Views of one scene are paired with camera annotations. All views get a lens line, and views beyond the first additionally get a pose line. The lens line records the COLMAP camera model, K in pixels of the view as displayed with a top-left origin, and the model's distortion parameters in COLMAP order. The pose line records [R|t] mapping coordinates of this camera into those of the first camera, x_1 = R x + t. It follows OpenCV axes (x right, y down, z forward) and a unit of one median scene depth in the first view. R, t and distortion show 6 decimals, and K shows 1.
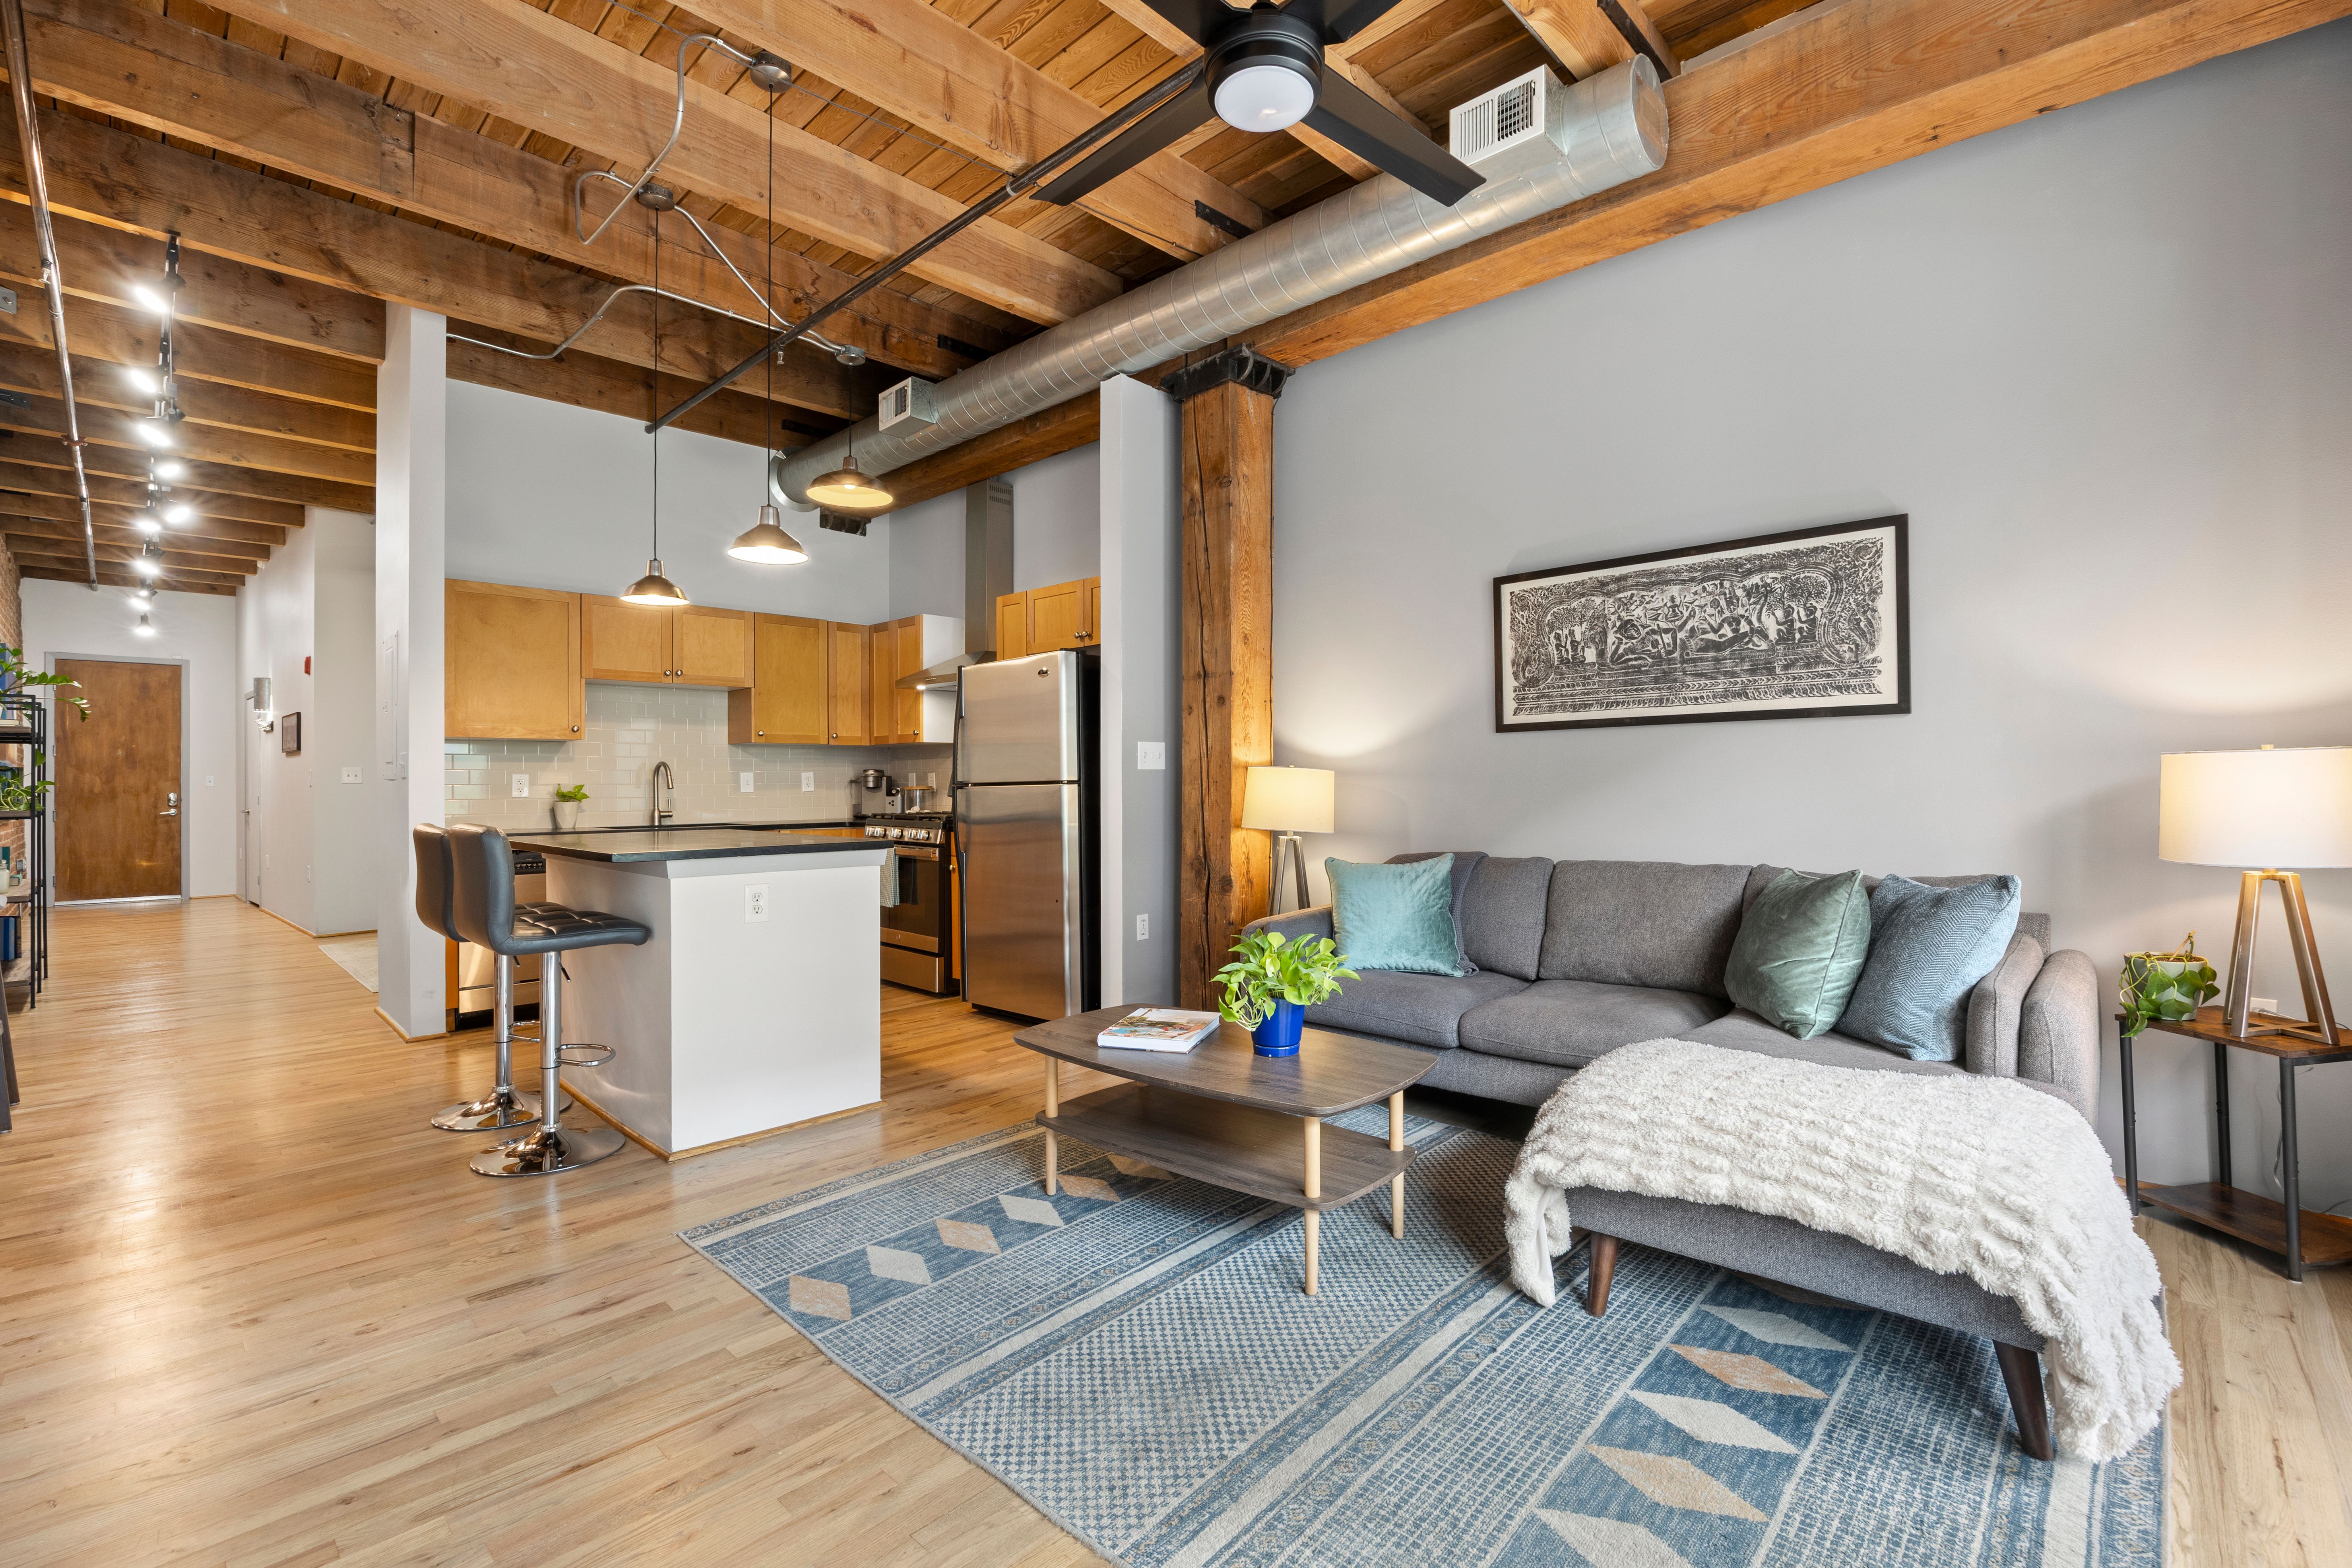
lens RADIAL K [[984.6, 0, 1266.8], [0, 984.6, 782.3], [0, 0, 1]] dist [-0.010682, -0.000115]
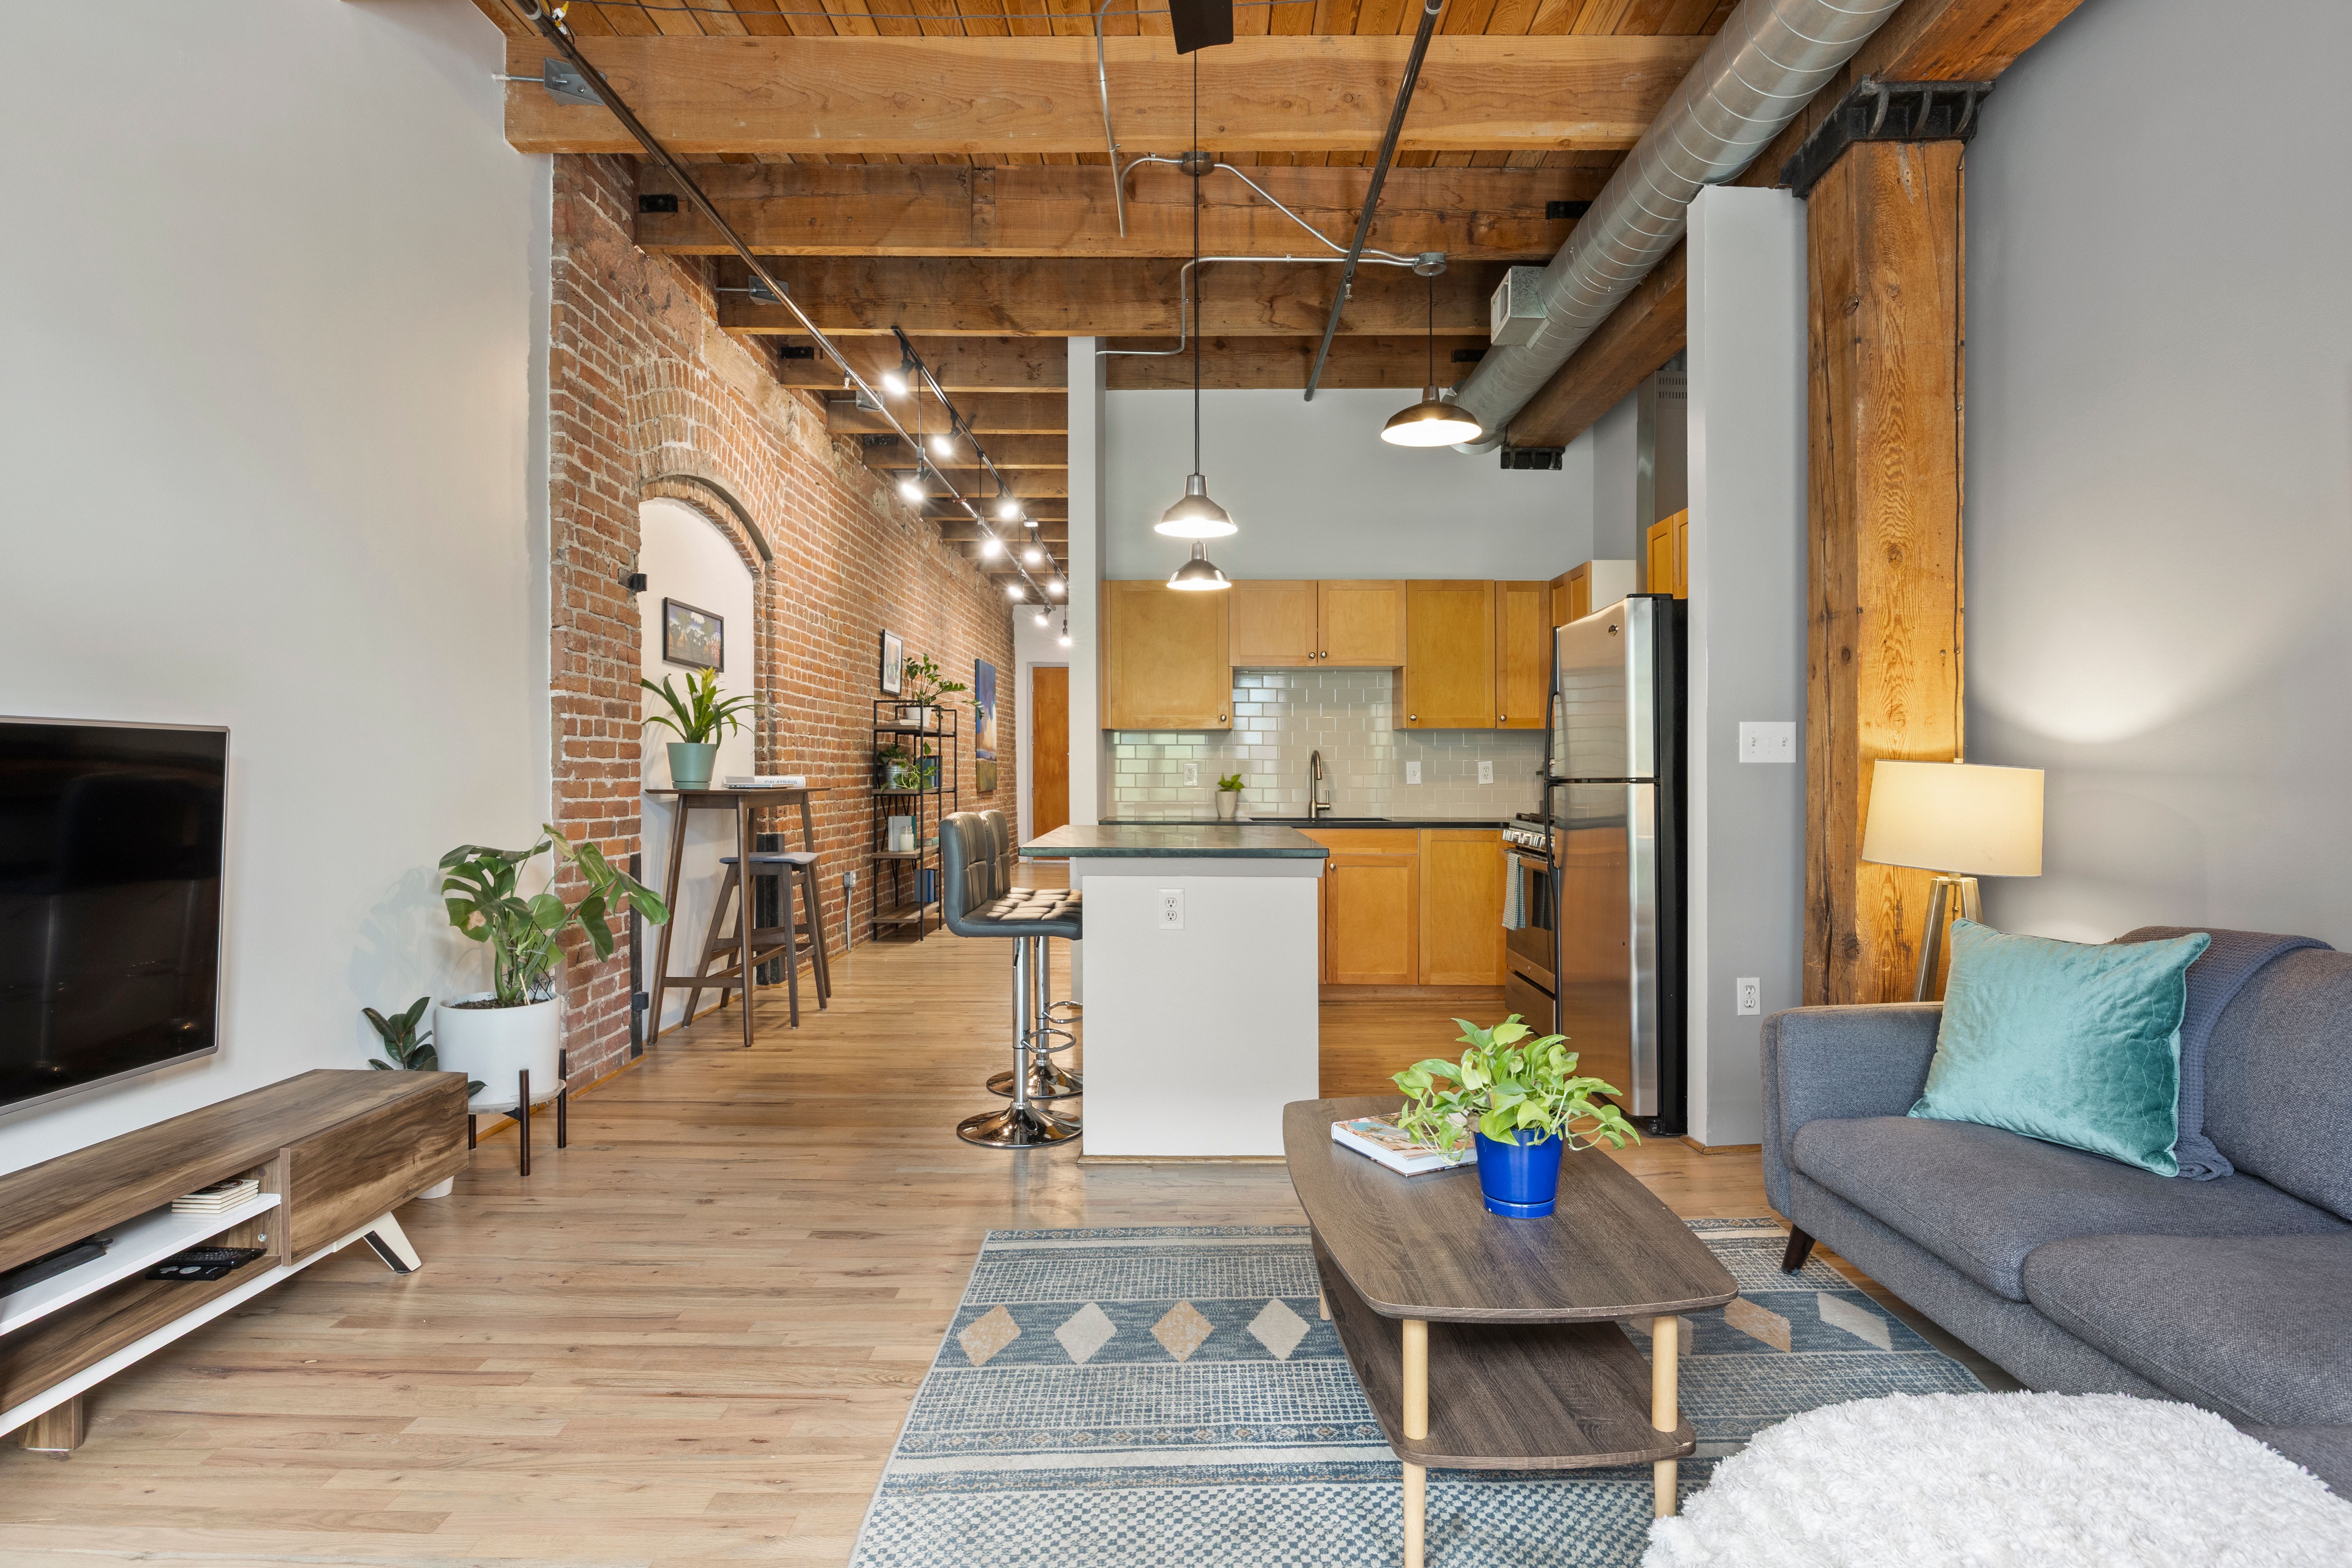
lens RADIAL K [[1242.5, 0, 1223.3], [0, 1242.5, 784.4], [0, 0, 1]] dist [-0.012494, -0.000089]
pose [[0.689487, 0.017969, -0.724075, 0.261269], [-0.009217, 0.999829, 0.016036, -0.009673], [0.724239, -0.004383, 0.689535, 0.167852]]
